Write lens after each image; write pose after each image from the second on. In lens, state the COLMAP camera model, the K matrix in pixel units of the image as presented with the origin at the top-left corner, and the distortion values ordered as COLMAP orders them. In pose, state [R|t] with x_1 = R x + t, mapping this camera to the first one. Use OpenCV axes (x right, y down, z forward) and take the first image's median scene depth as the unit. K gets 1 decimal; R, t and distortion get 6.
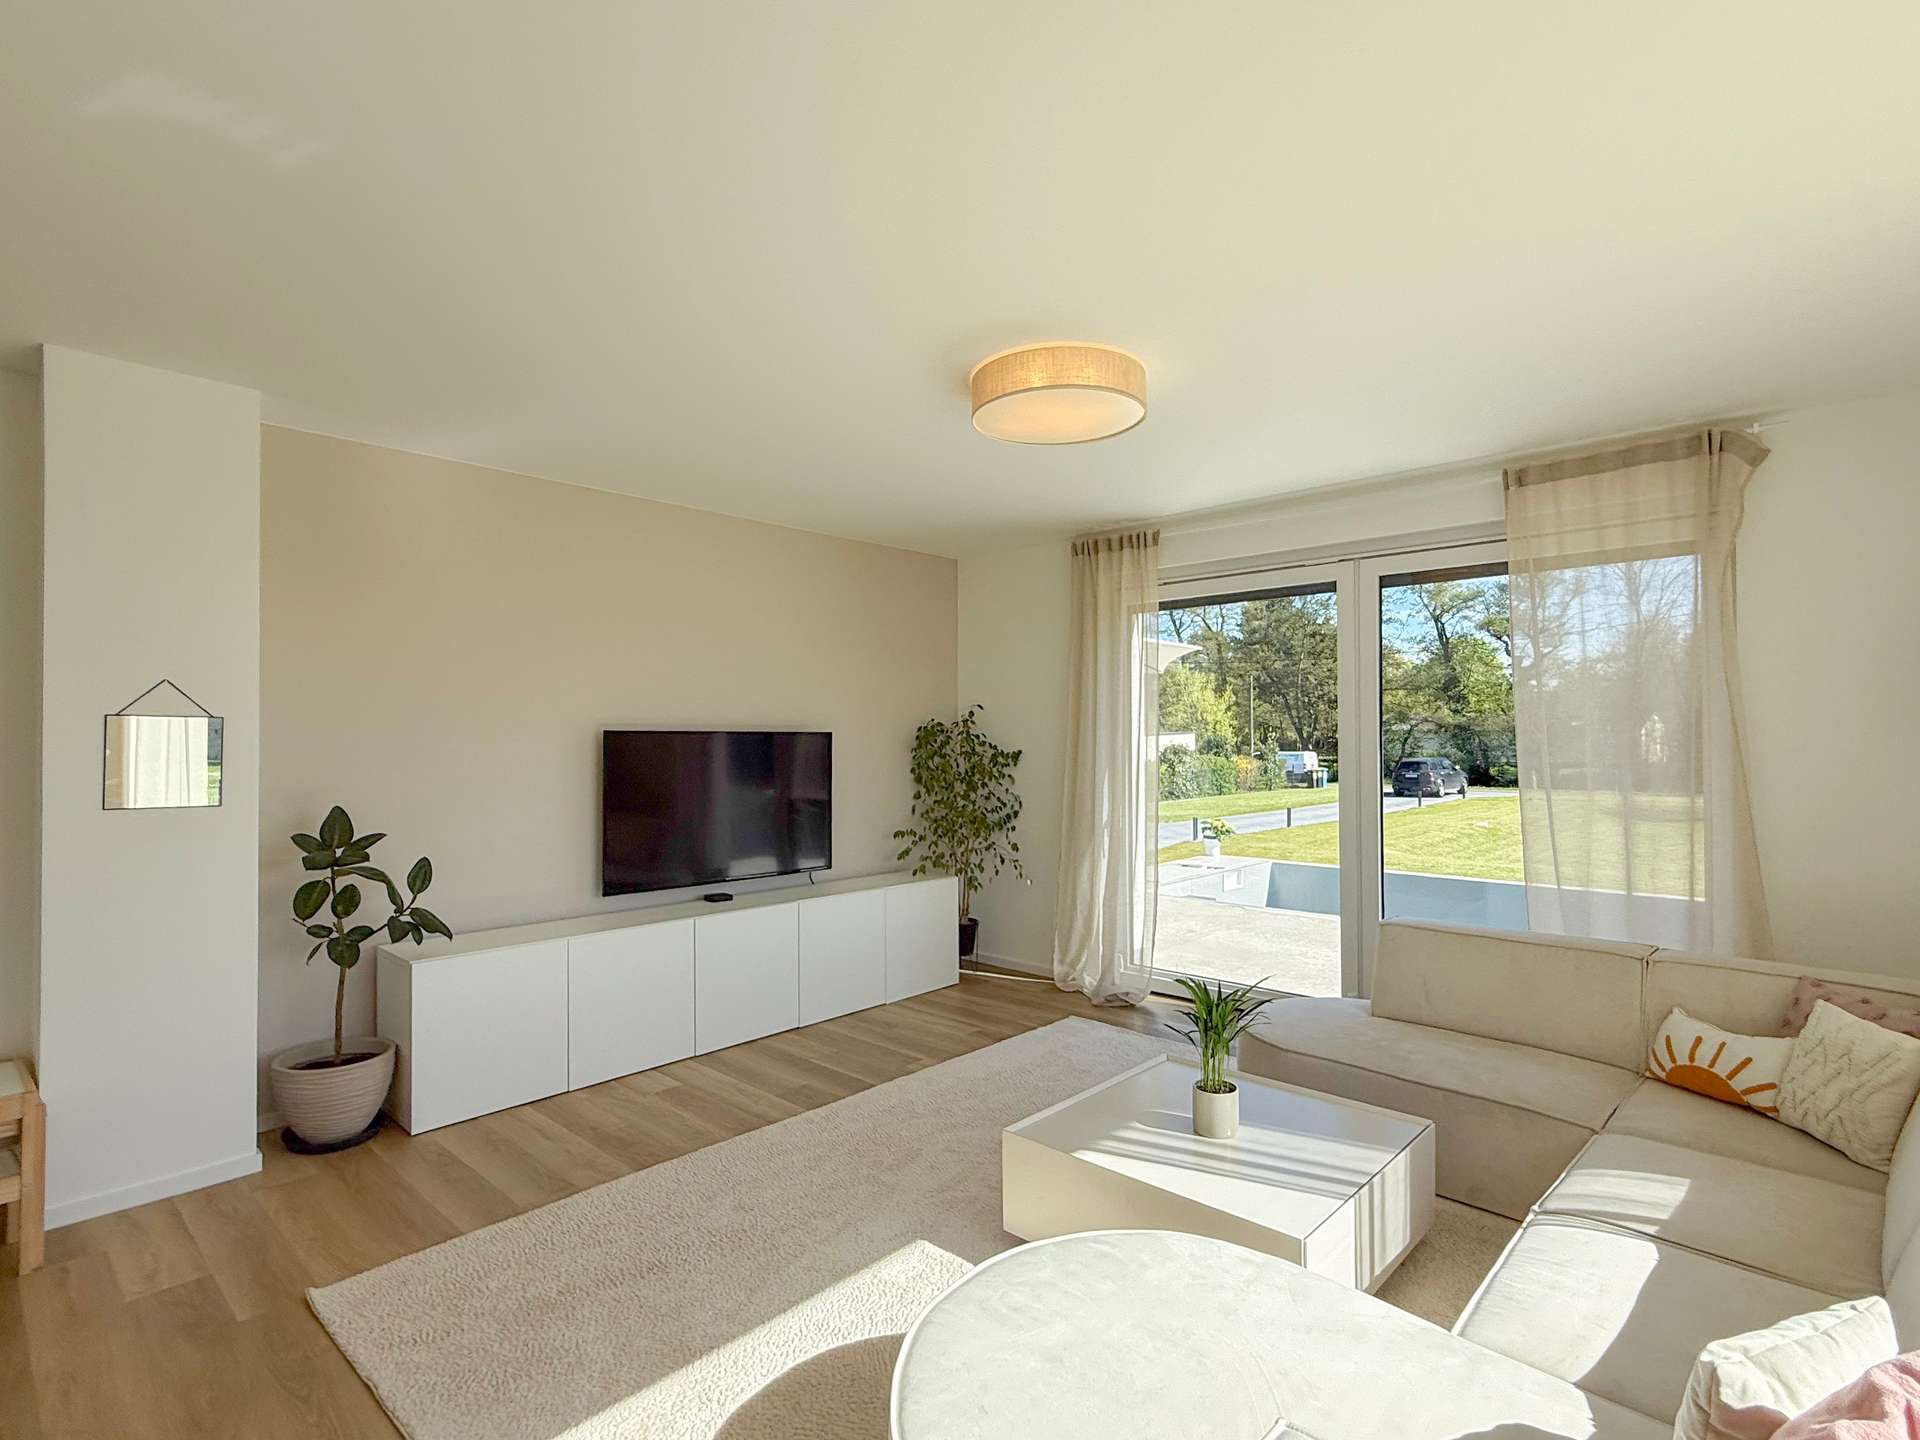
lens RADIAL K [[965.1, 0, 960.0], [0, 965.1, 720.0], [0, 0, 1]] dist [0.019743, 0.000429]
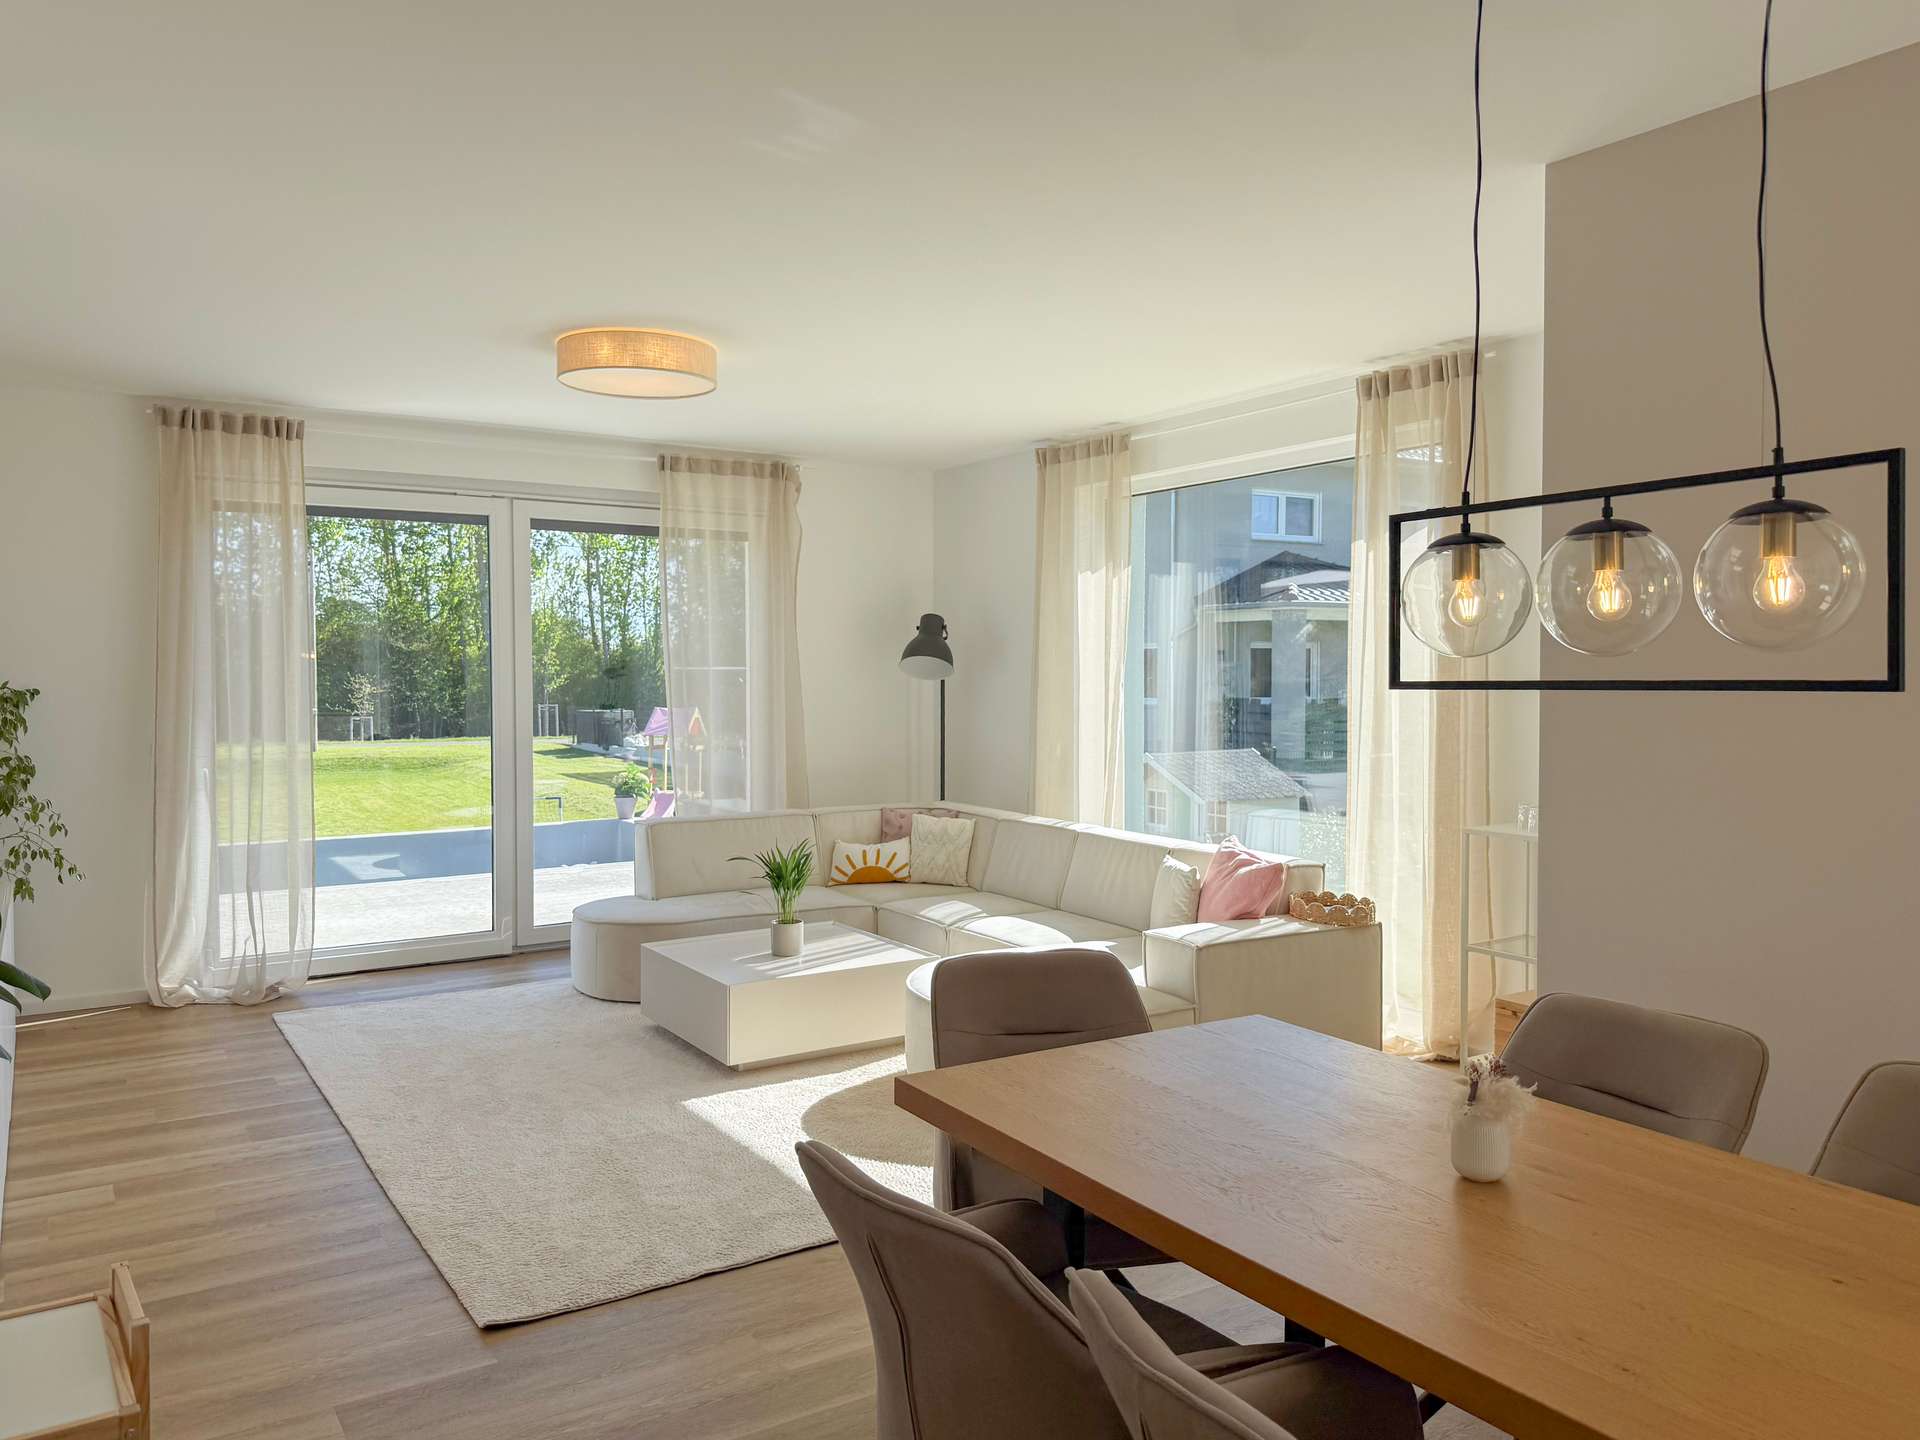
lens RADIAL K [[1363.3, 0, 960.0], [0, 1363.3, 720.0], [0, 0, 1]] dist [-0.003236, -0.001305]
pose [[0.232143, -0.029918, 0.972221, -1.090836], [-0.018100, 0.999221, 0.035071, 0.012920], [-0.972513, -0.025739, 0.231421, 0.230484]]
